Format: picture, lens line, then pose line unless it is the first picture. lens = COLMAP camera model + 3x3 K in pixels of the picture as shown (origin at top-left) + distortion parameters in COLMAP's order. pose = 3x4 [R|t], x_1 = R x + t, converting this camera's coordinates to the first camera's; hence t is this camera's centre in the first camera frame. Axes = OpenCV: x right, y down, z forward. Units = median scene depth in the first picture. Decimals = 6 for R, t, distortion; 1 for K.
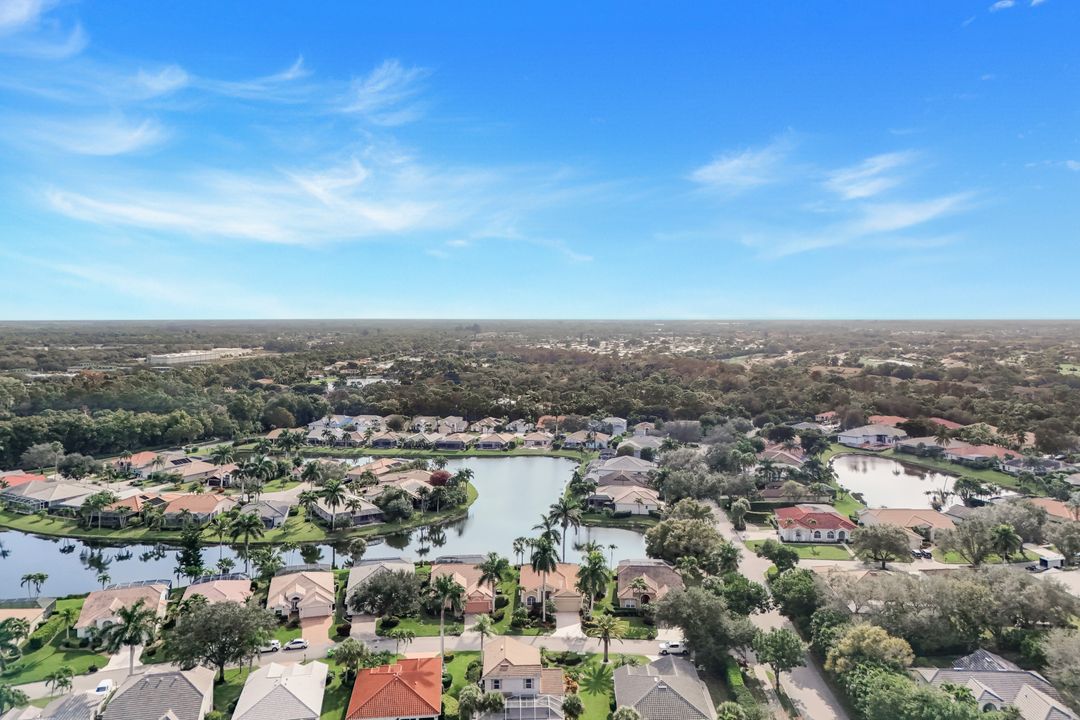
lens RADIAL K [[774.3, 0, 540.0], [0, 774.3, 360.0], [0, 0, 1]] dist [-0.001444, 0.003567]
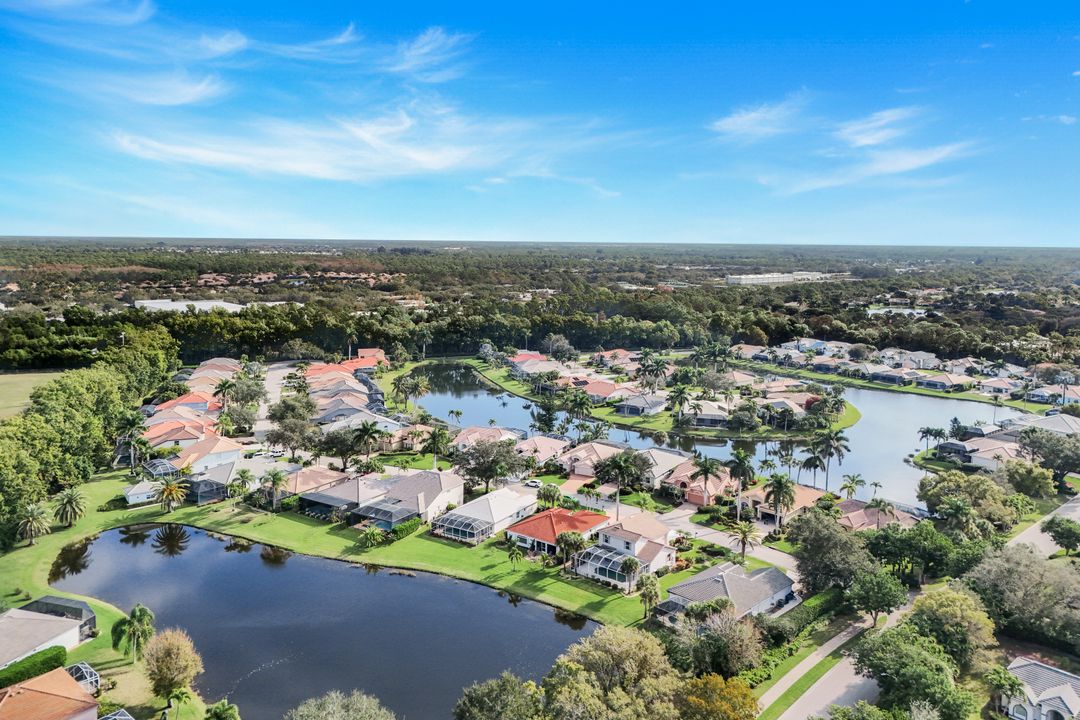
lens RADIAL K [[774.3, 0, 540.0], [0, 774.3, 360.0], [0, 0, 1]] dist [-0.001444, 0.003567]
pose [[0.714368, 0.114191, -0.690391, 0.215633], [-0.047384, 0.992225, 0.115084, -0.002623], [0.698165, -0.049499, 0.714224, 0.010870]]
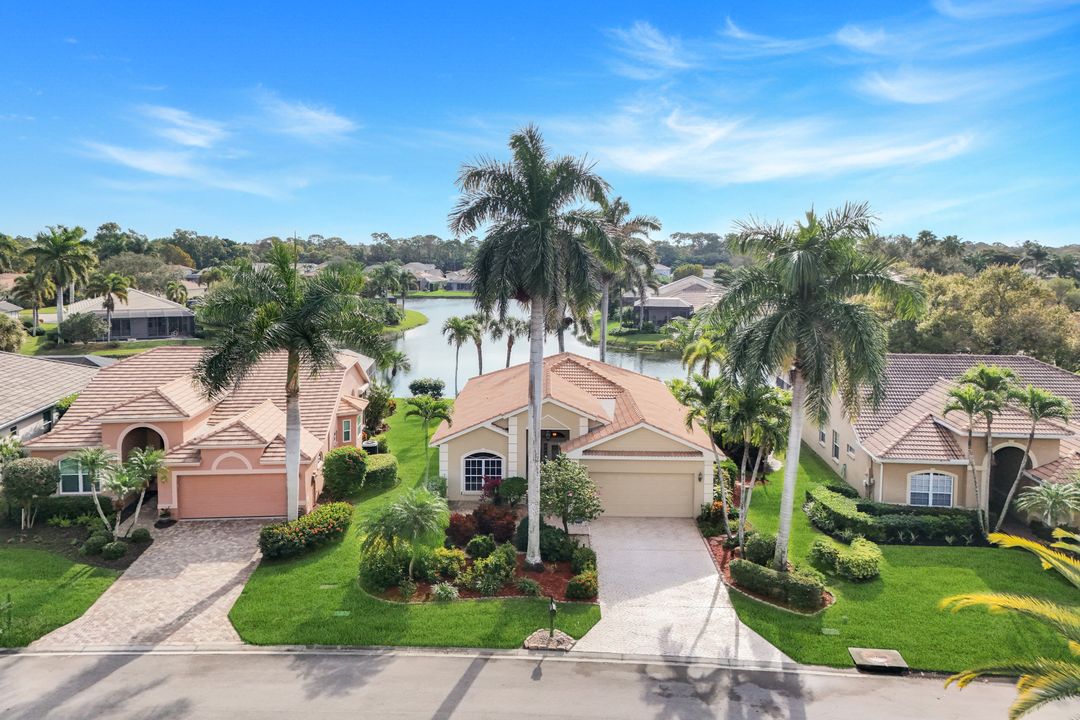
lens RADIAL K [[774.3, 0, 540.0], [0, 774.3, 360.0], [0, 0, 1]] dist [-0.001444, 0.003567]
pose [[0.999895, 0.008557, -0.011653, 0.003589], [-0.007537, 0.996362, 0.084890, 0.108211], [0.012337, -0.084793, 0.996322, 0.324612]]
